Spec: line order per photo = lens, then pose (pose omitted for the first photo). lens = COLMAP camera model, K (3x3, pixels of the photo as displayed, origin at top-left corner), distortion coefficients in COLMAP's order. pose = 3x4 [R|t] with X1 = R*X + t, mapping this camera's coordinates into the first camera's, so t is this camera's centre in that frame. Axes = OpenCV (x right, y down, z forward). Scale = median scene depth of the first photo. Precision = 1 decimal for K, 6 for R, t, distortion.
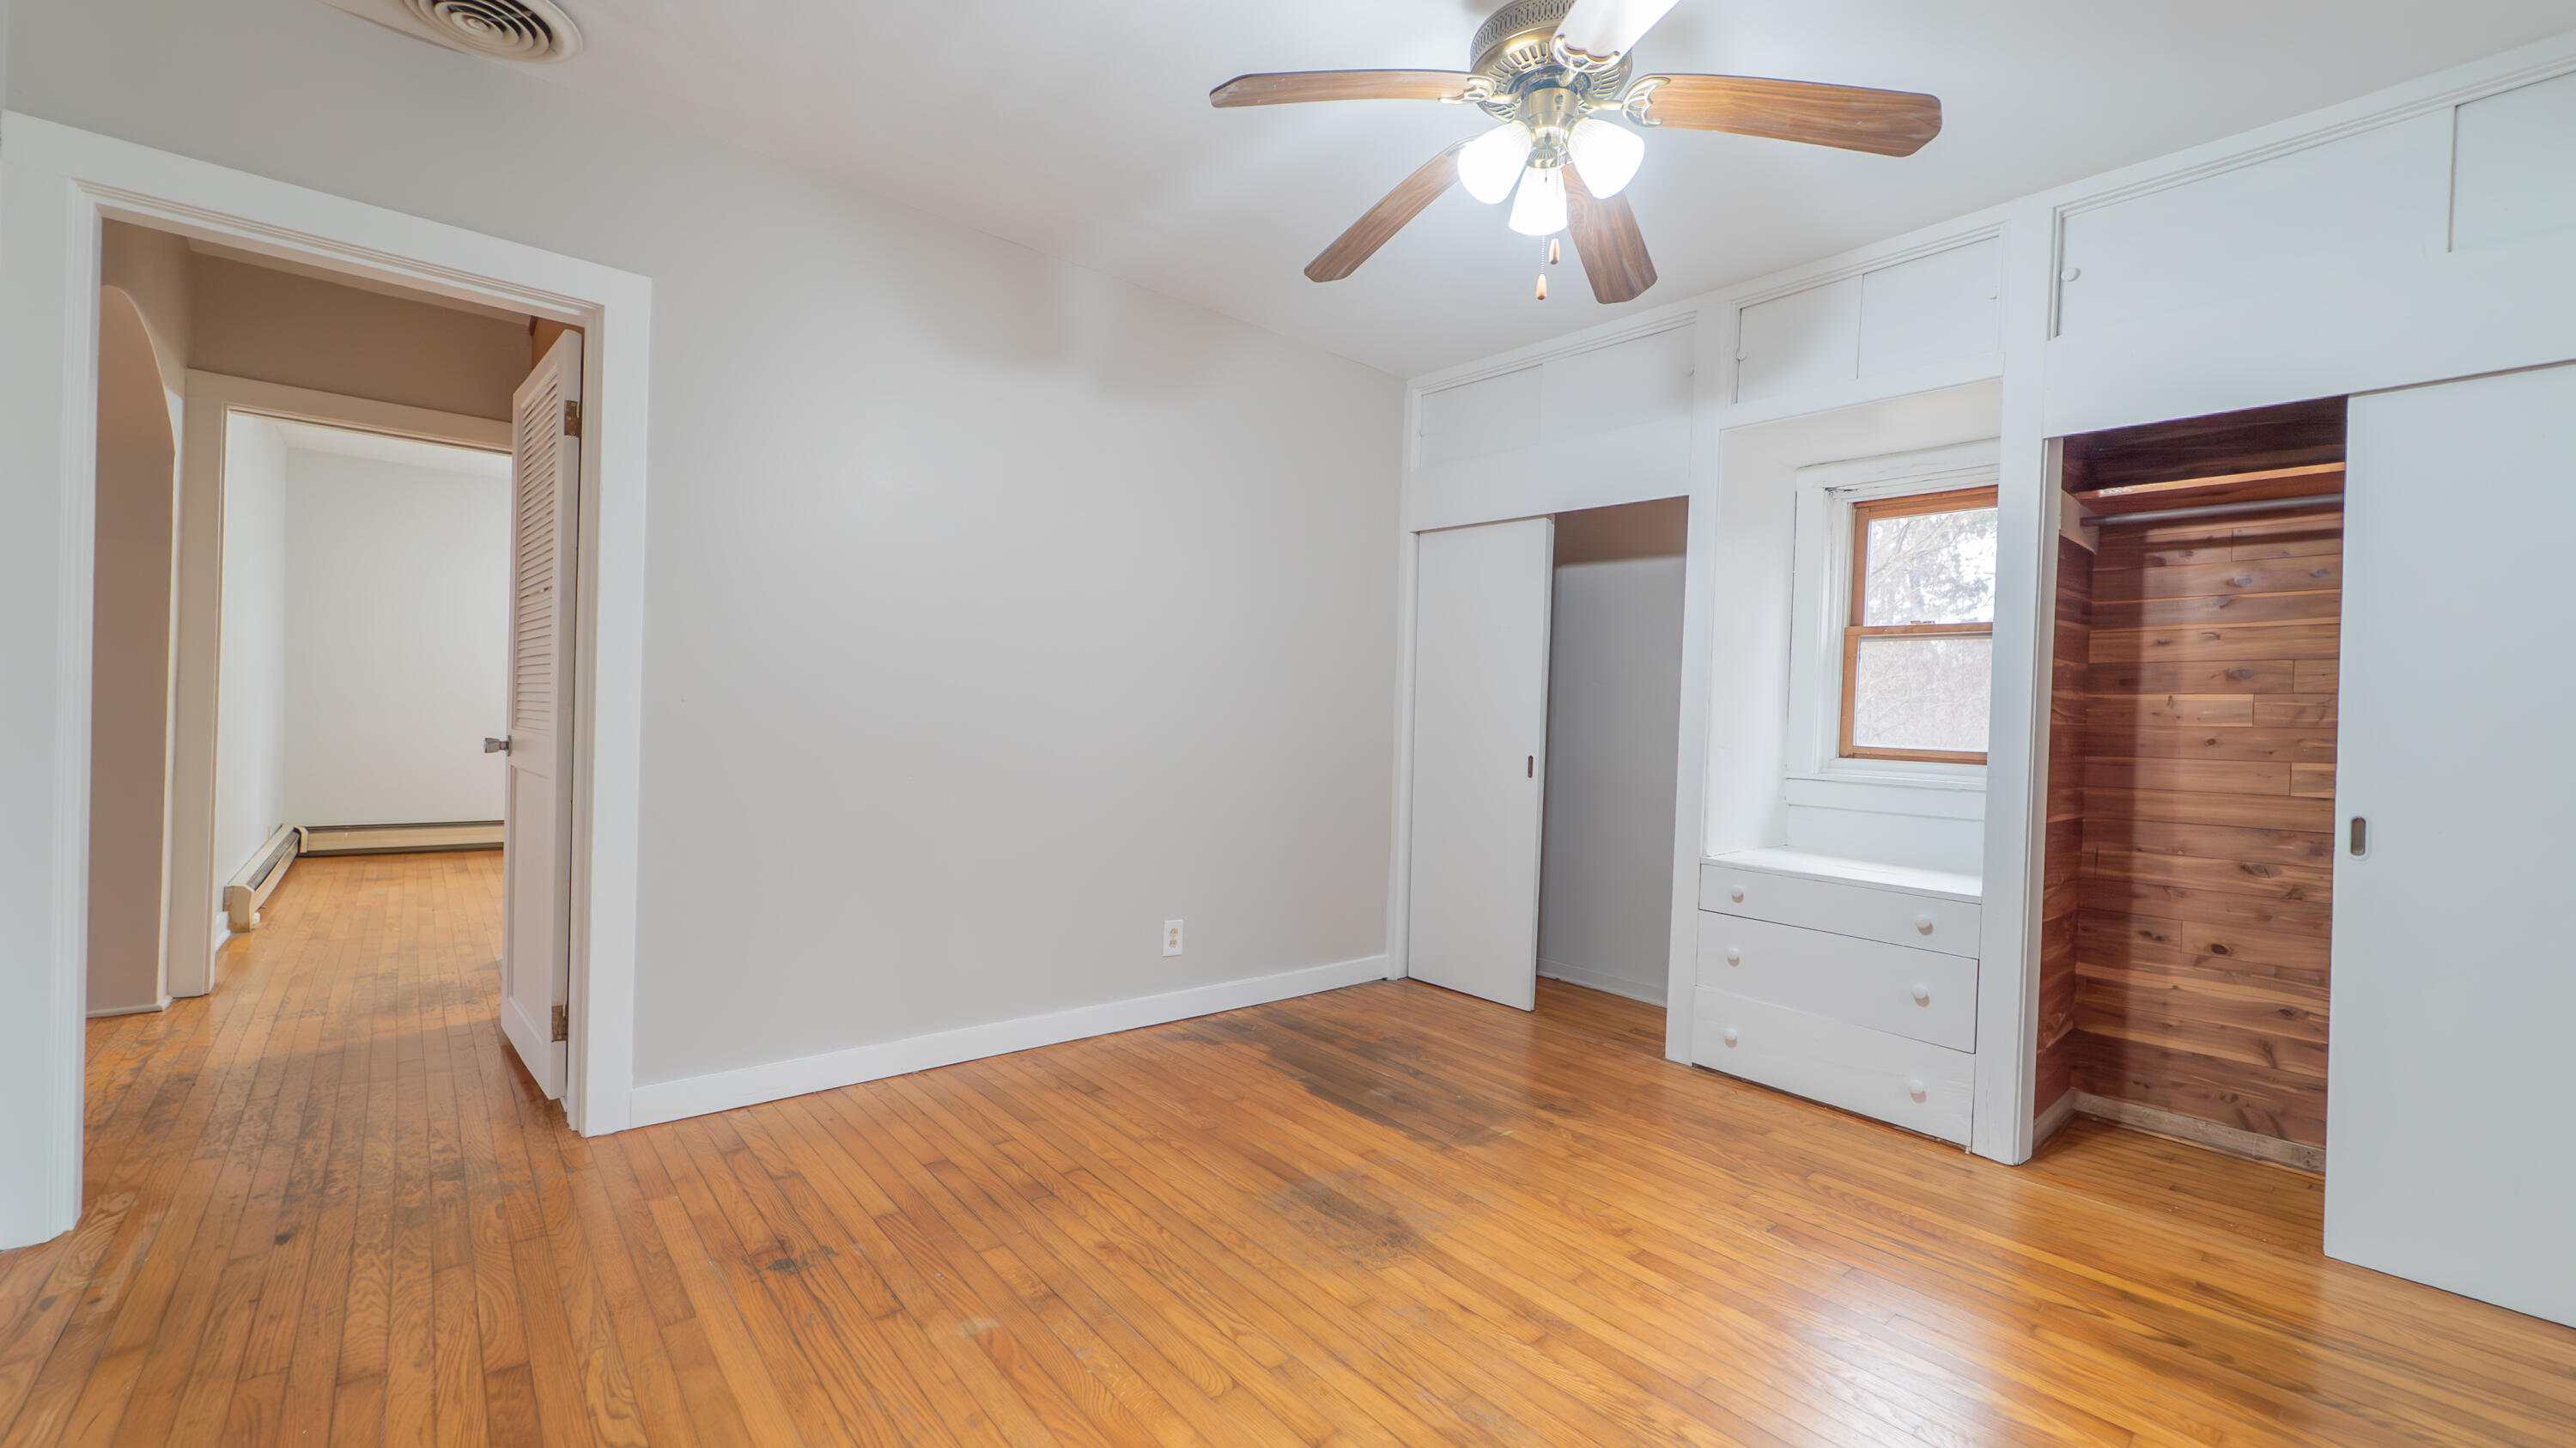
lens RADIAL K [[1027.1, 0, 1296.5], [0, 1027.1, 728.4], [0, 0, 1]] dist [0.000832, -0.000230]
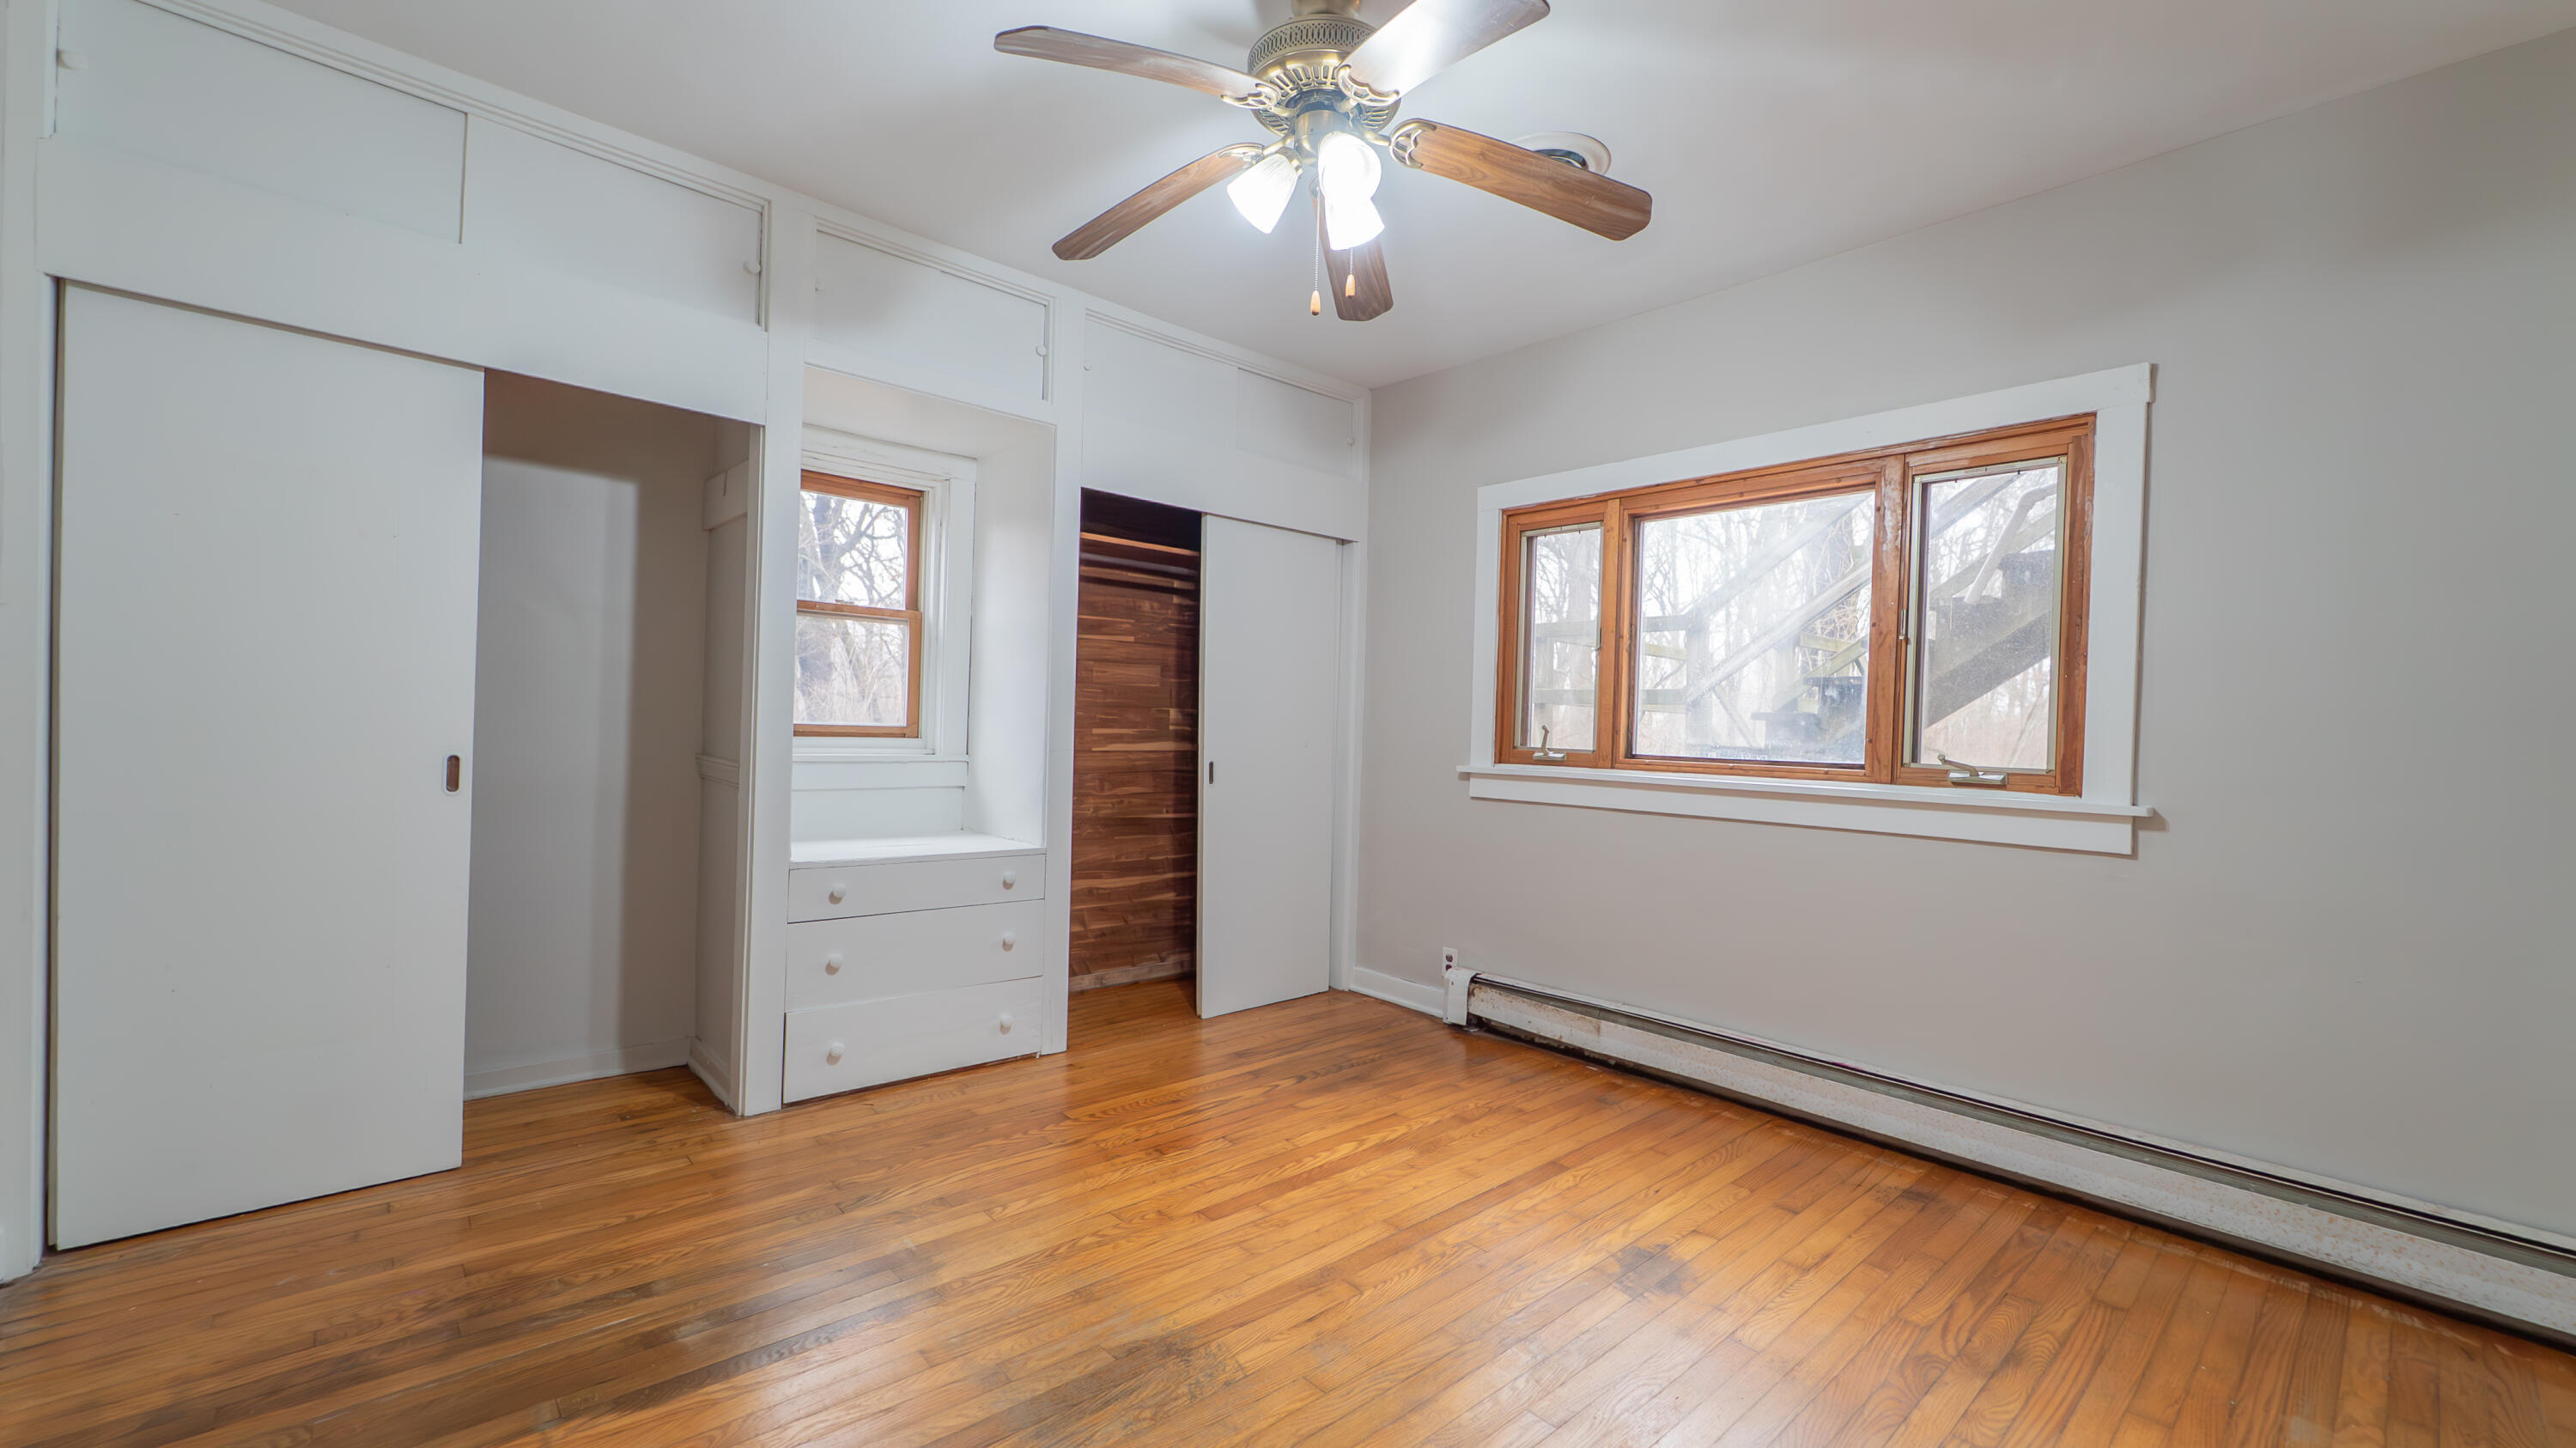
lens RADIAL K [[1027.1, 0, 1296.5], [0, 1027.1, 728.4], [0, 0, 1]] dist [0.000832, -0.000230]
pose [[-0.026376, -0.038399, 0.998914, -0.561625], [-0.018526, 0.999109, 0.037918, -0.030694], [-0.999480, -0.017506, -0.027064, 0.731149]]
